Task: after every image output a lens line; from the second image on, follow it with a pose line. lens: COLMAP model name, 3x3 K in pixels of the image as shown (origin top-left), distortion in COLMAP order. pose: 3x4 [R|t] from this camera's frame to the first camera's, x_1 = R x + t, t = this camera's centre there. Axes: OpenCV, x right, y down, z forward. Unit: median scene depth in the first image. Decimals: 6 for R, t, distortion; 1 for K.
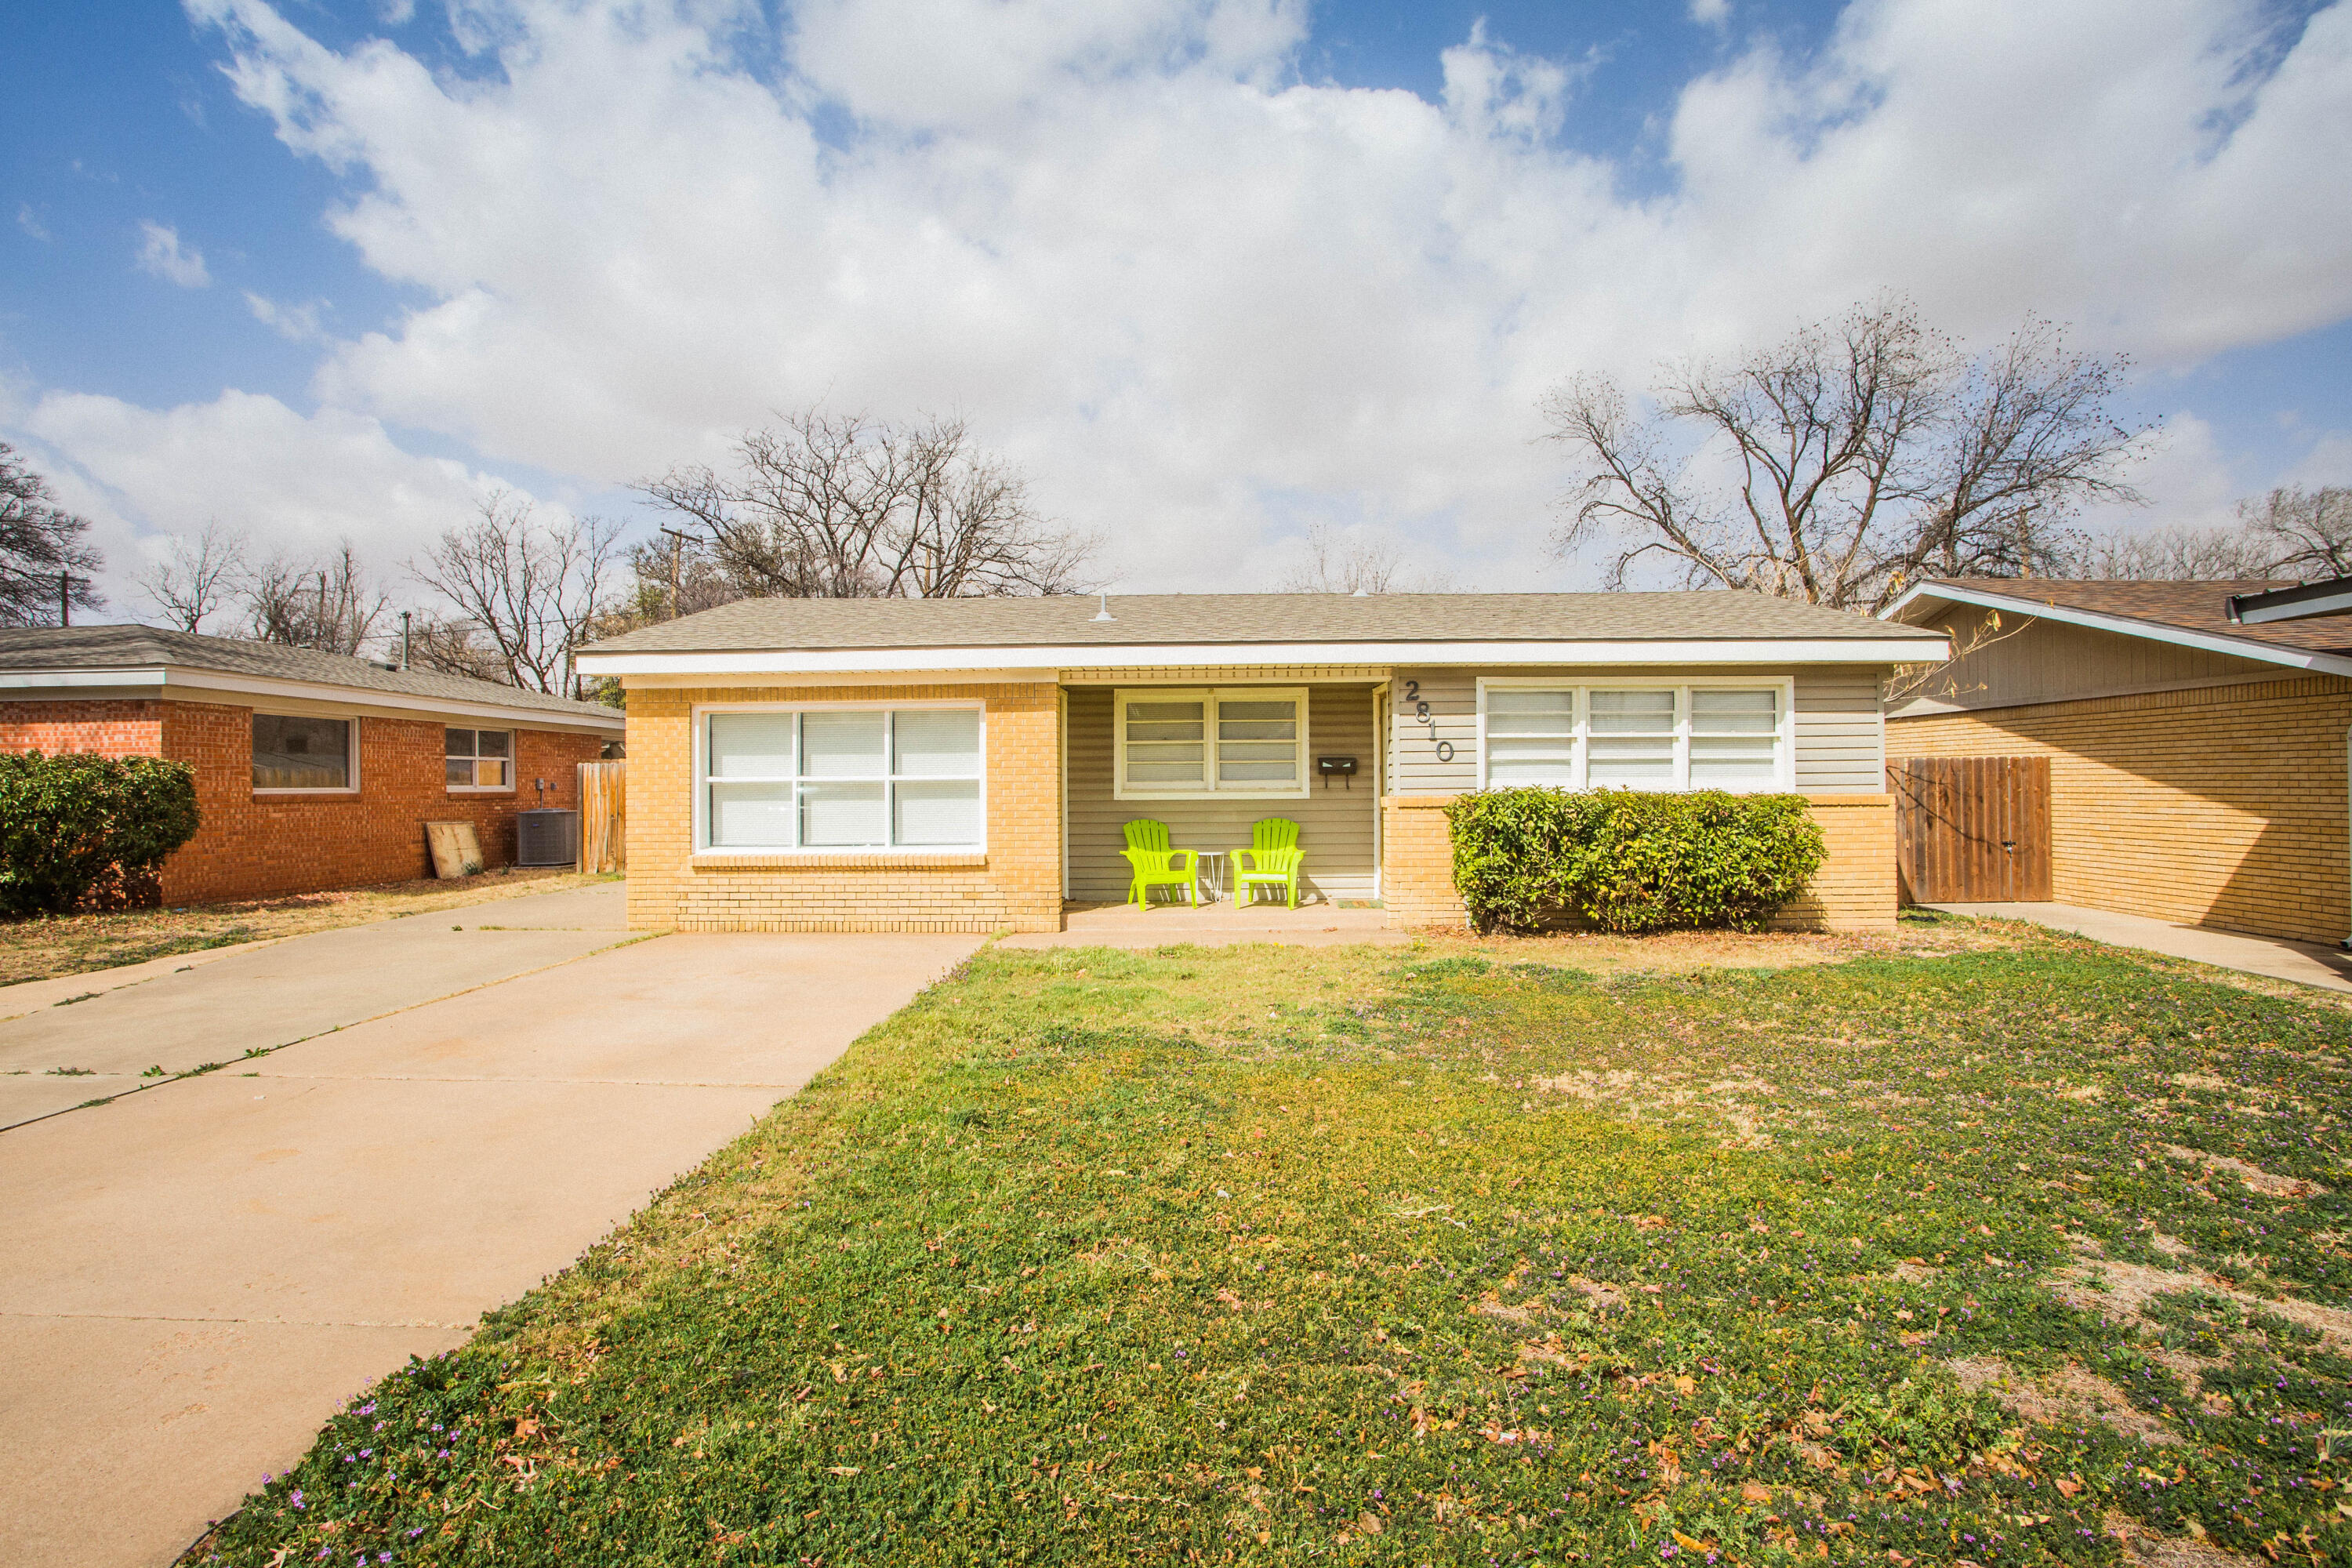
lens RADIAL K [[1309.4, 0, 1184.1], [0, 1309.4, 765.9], [0, 0, 1]] dist [-0.027851, -0.001346]
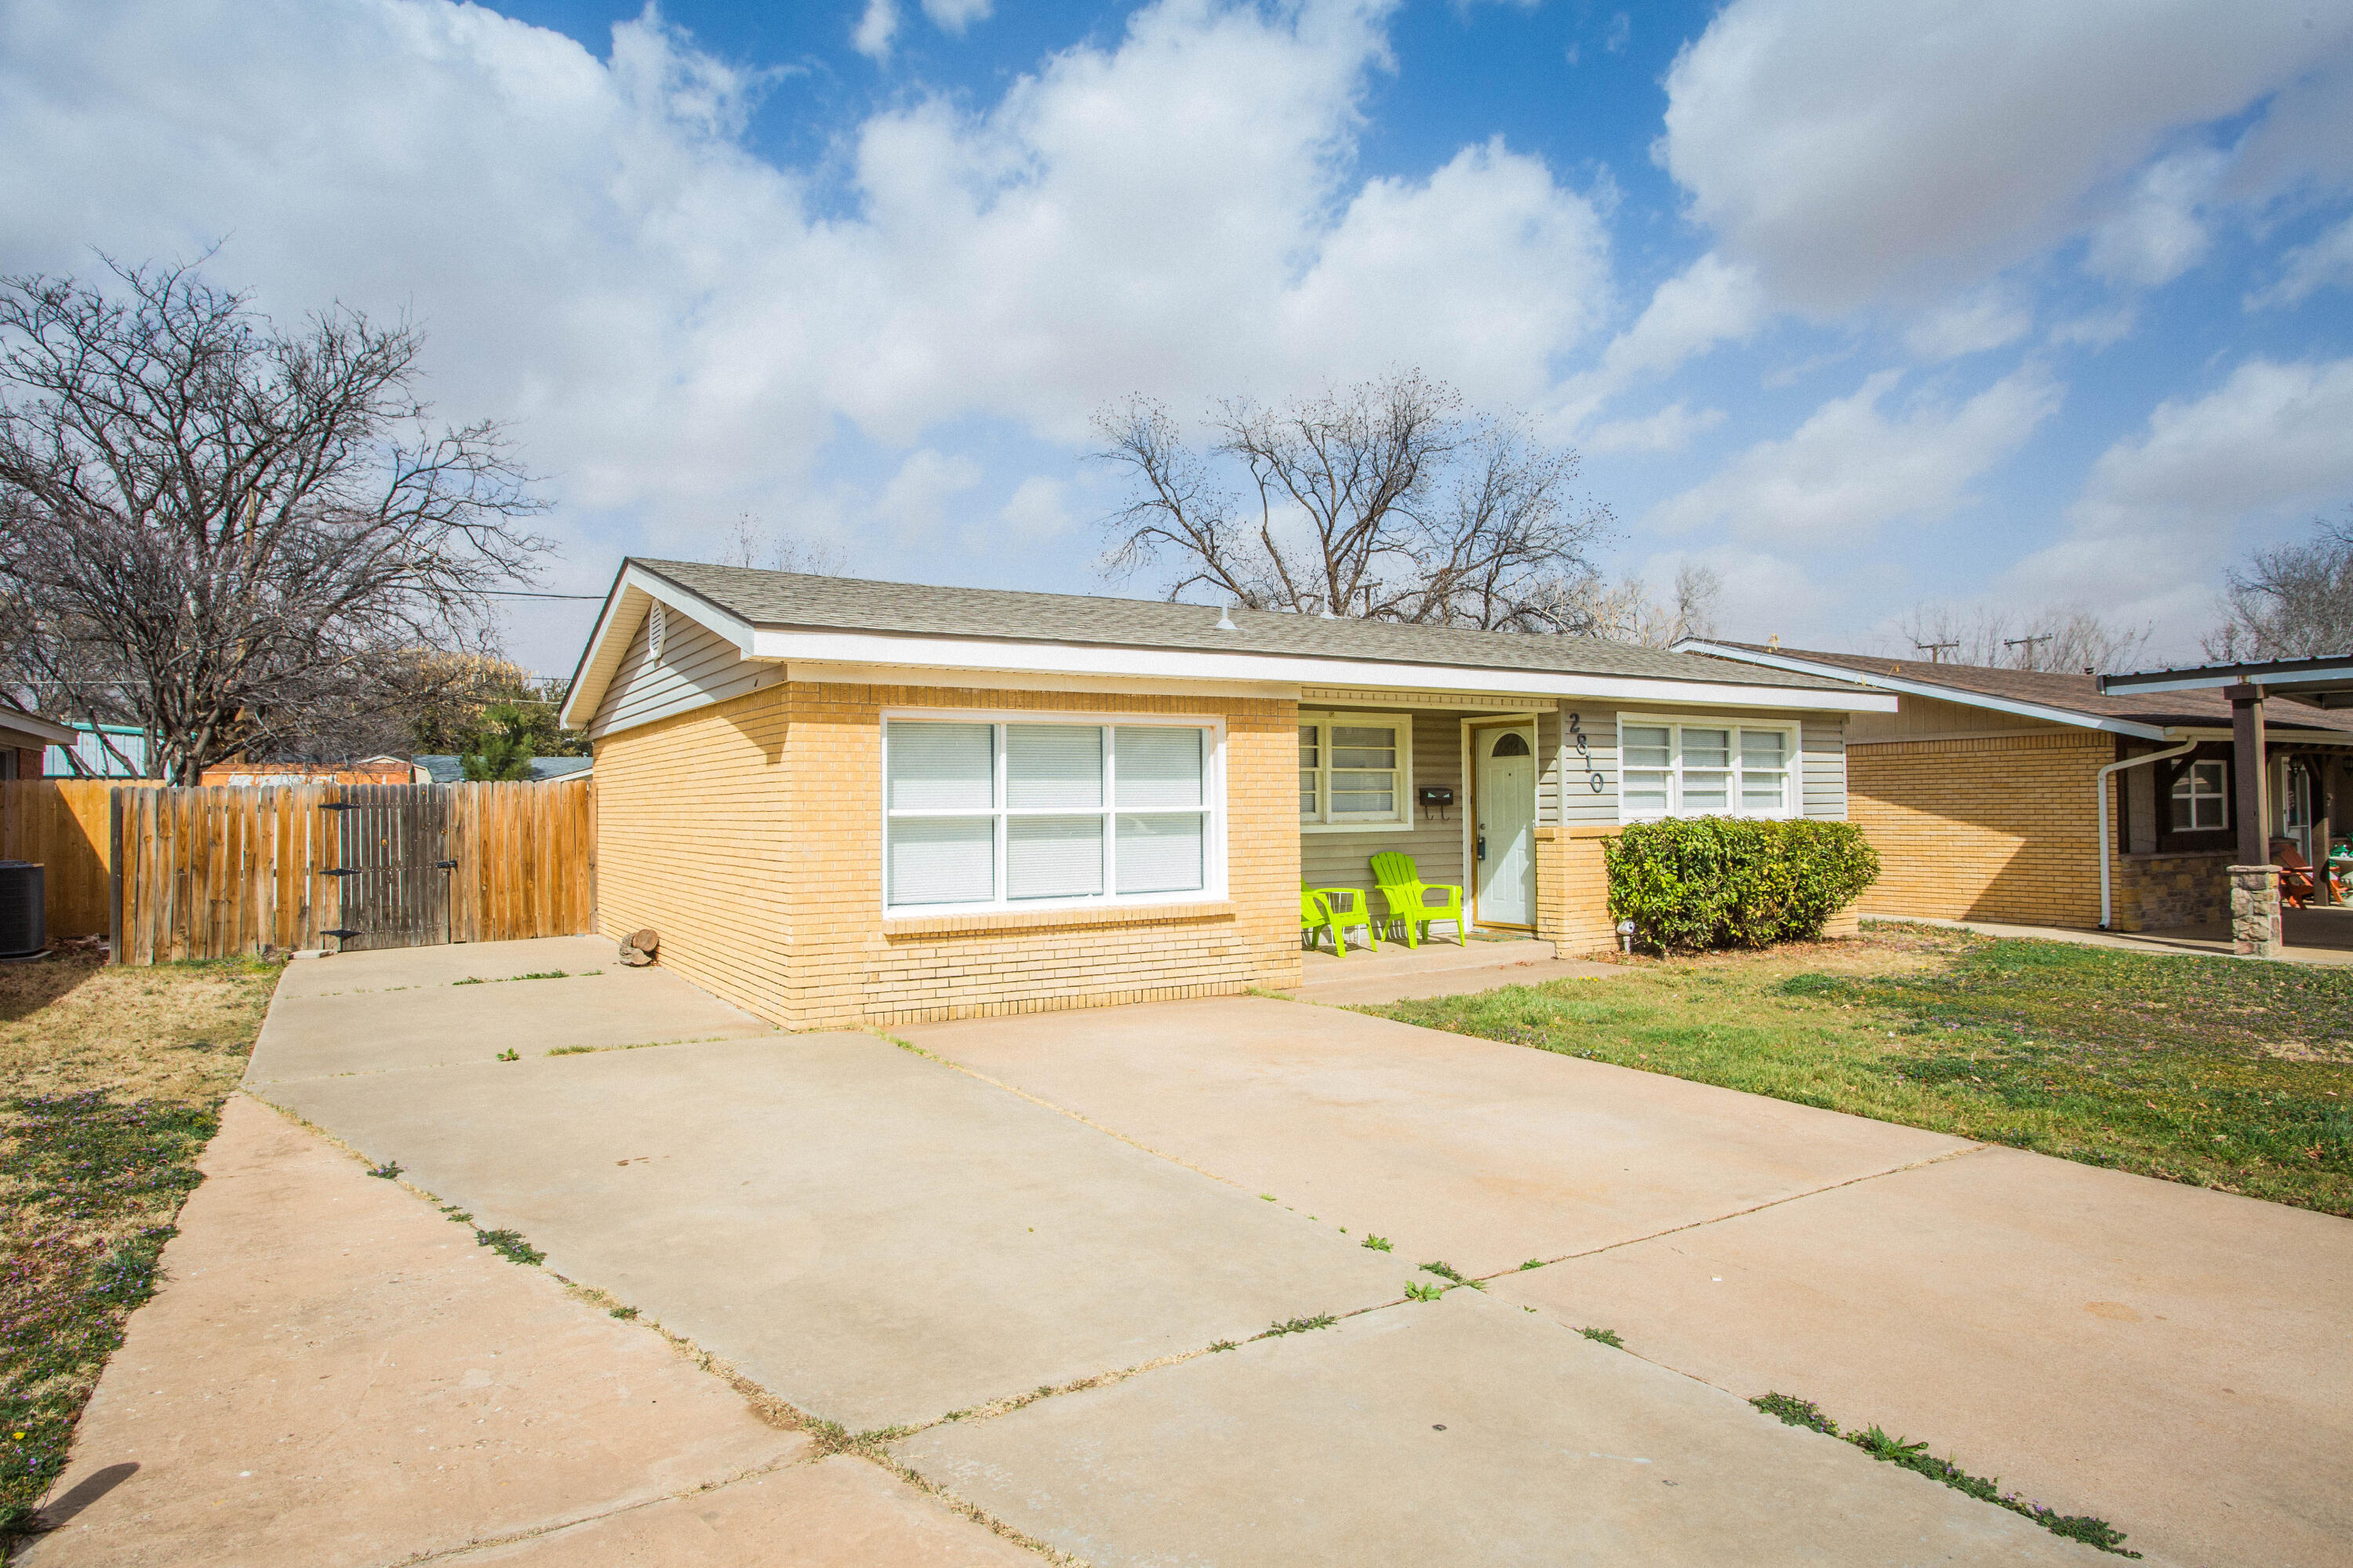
lens RADIAL K [[1358.2, 0, 1232.9], [0, 1358.2, 791.7], [0, 0, 1]] dist [-0.006956, -0.000646]
pose [[0.828887, 0.005148, 0.559392, -0.632456], [-0.003519, 0.999986, -0.003988, 0.001126], [-0.559405, 0.001337, 0.828894, 0.276989]]
